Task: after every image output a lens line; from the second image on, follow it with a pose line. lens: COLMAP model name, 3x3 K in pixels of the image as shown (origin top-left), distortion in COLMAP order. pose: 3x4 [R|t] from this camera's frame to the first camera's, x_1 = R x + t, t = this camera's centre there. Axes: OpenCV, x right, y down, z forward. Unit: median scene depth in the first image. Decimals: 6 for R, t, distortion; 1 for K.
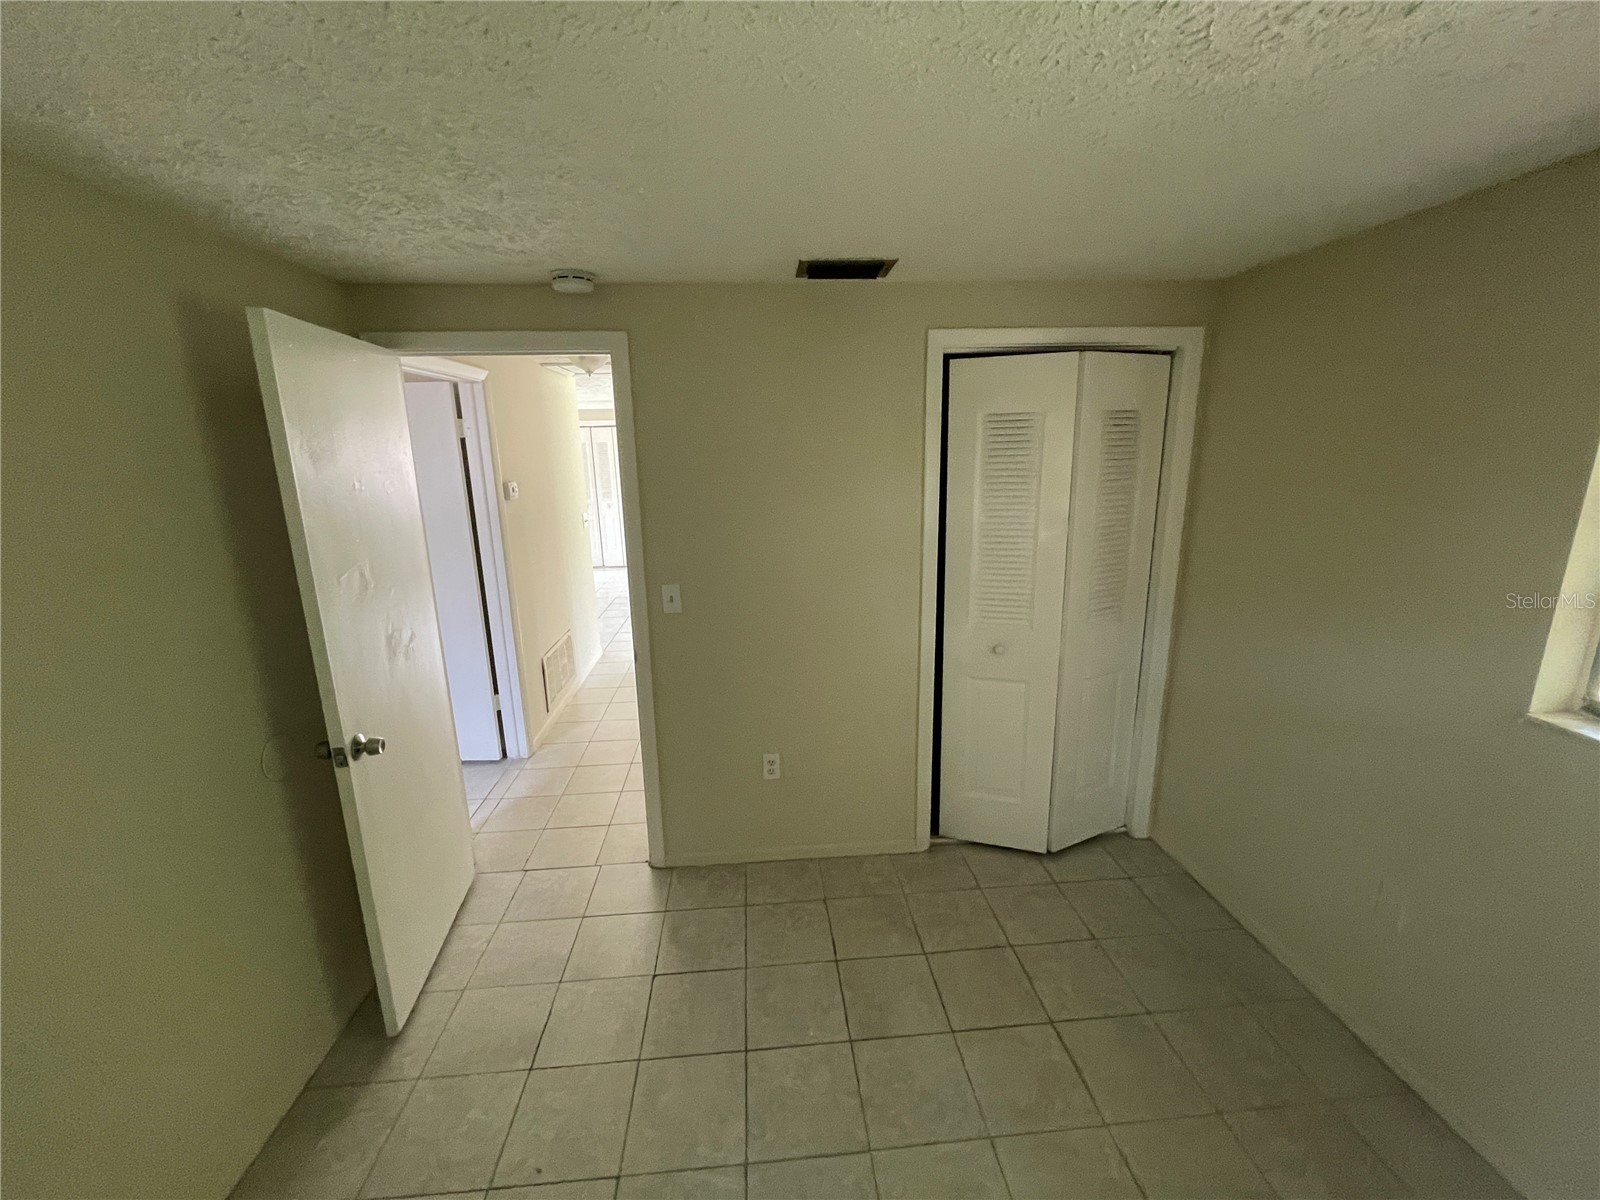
lens RADIAL K [[647.3, 0, 796.7], [0, 647.3, 595.1], [0, 0, 1]] dist [-0.002507, -0.000495]
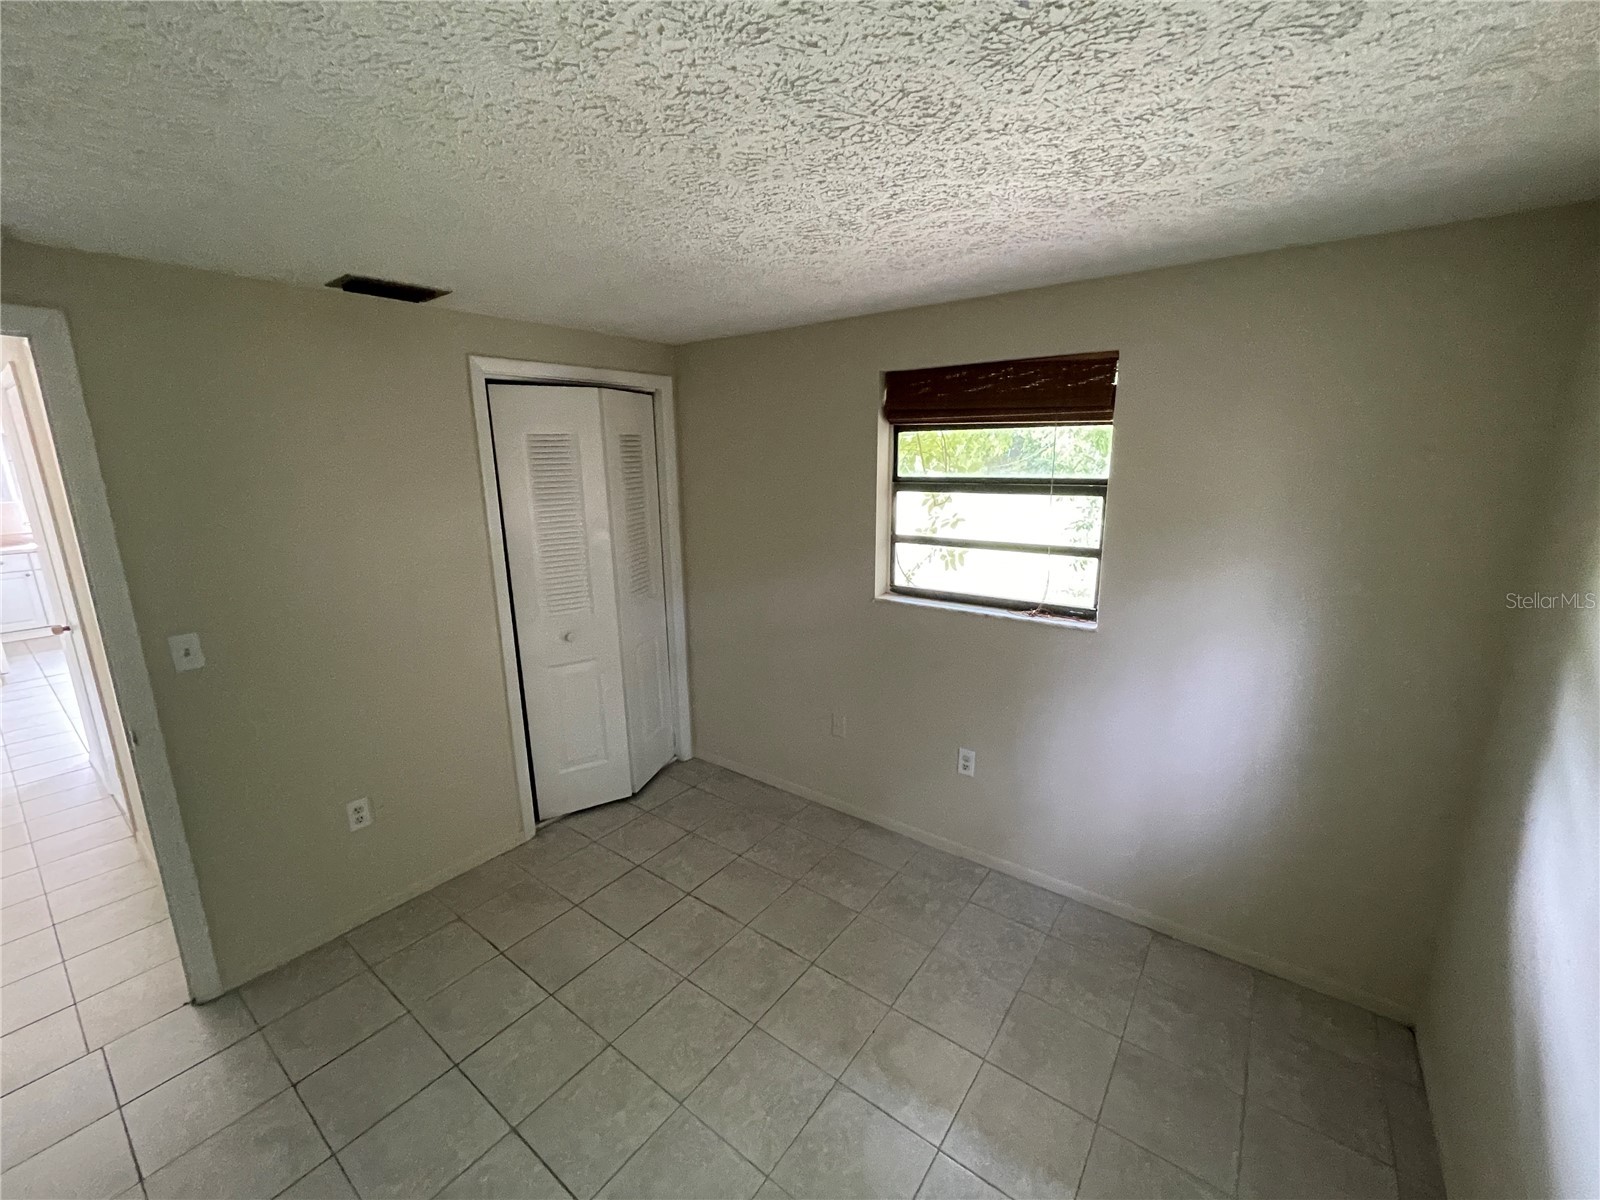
lens RADIAL K [[647.3, 0, 798.2], [0, 647.3, 597.1], [0, 0, 1]] dist [-0.002507, -0.000495]
pose [[0.663926, -0.151616, 0.732267, -0.263827], [0.168301, 0.984404, 0.051227, 0.024133], [-0.728613, 0.089231, 0.679088, -0.095737]]
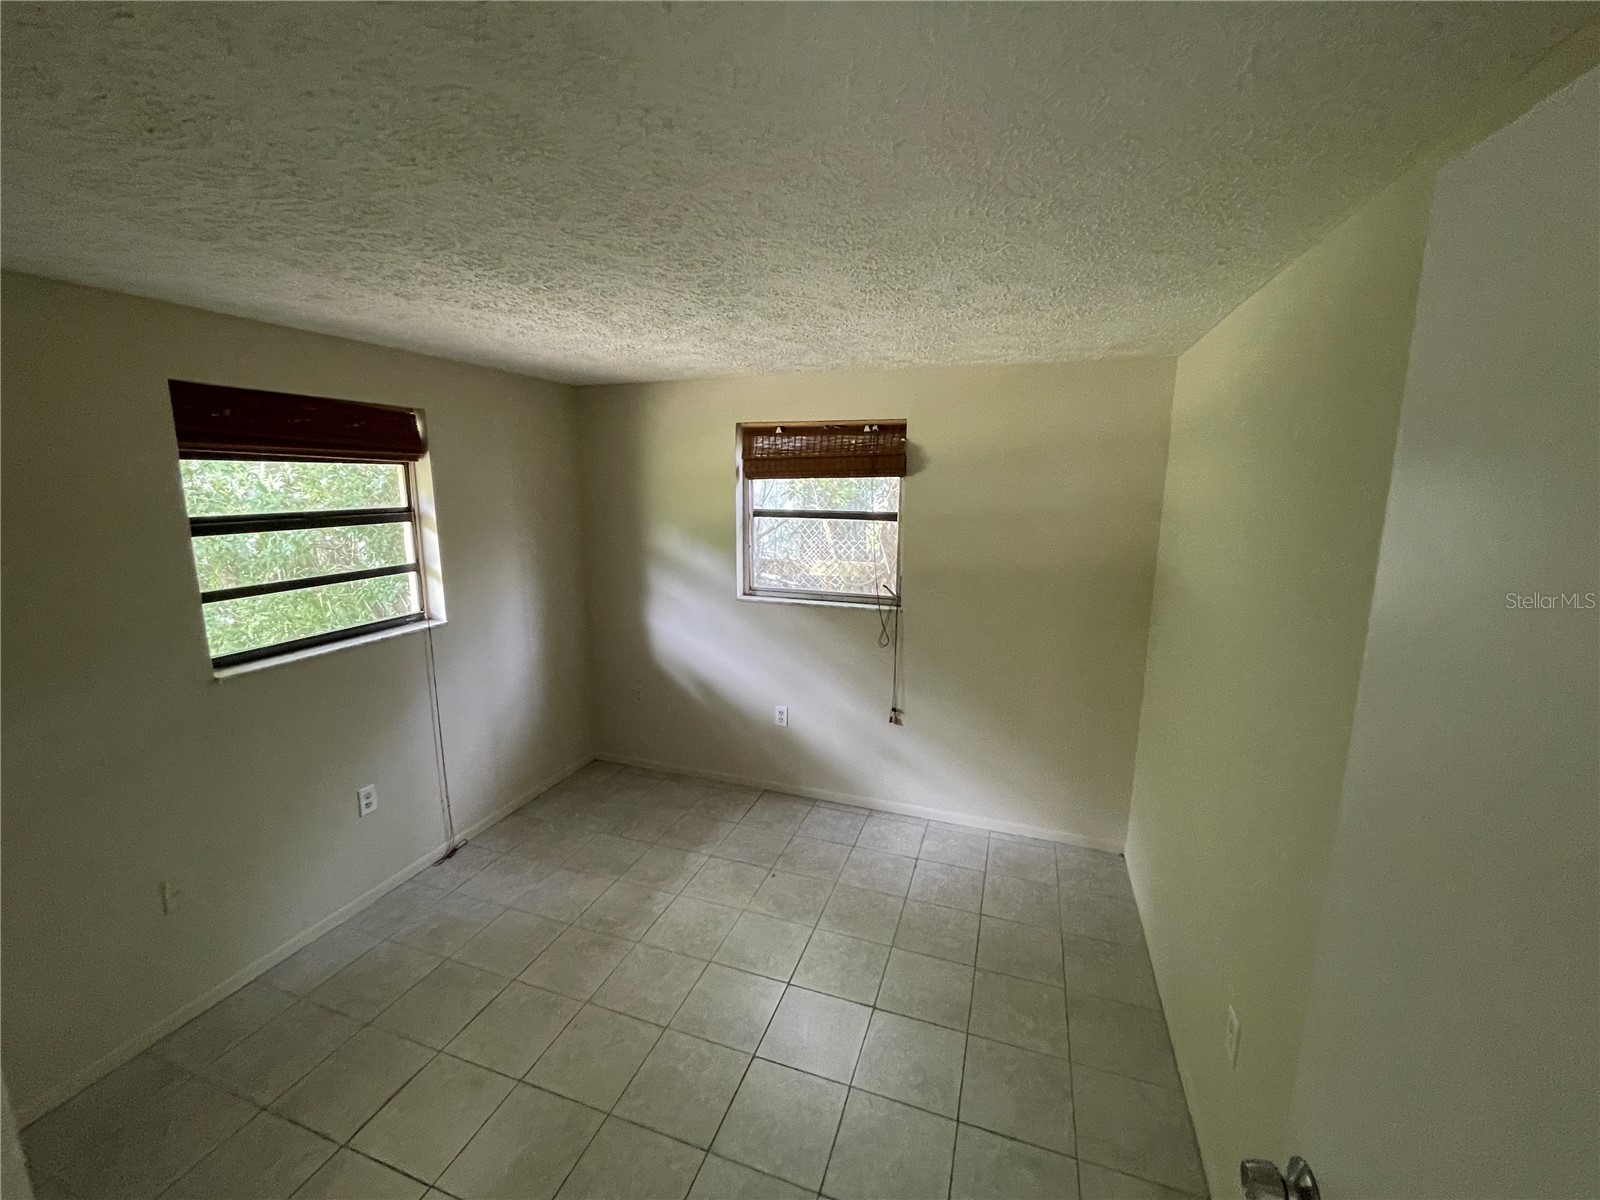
lens RADIAL K [[647.3, 0, 797.3], [0, 647.3, 596.7], [0, 0, 1]] dist [-0.002507, -0.000495]
pose [[-0.914889, -0.053614, 0.400129, -0.375514], [0.107009, 0.923483, 0.368412, -0.222259], [-0.389265, 0.379874, -0.839148, 0.946509]]
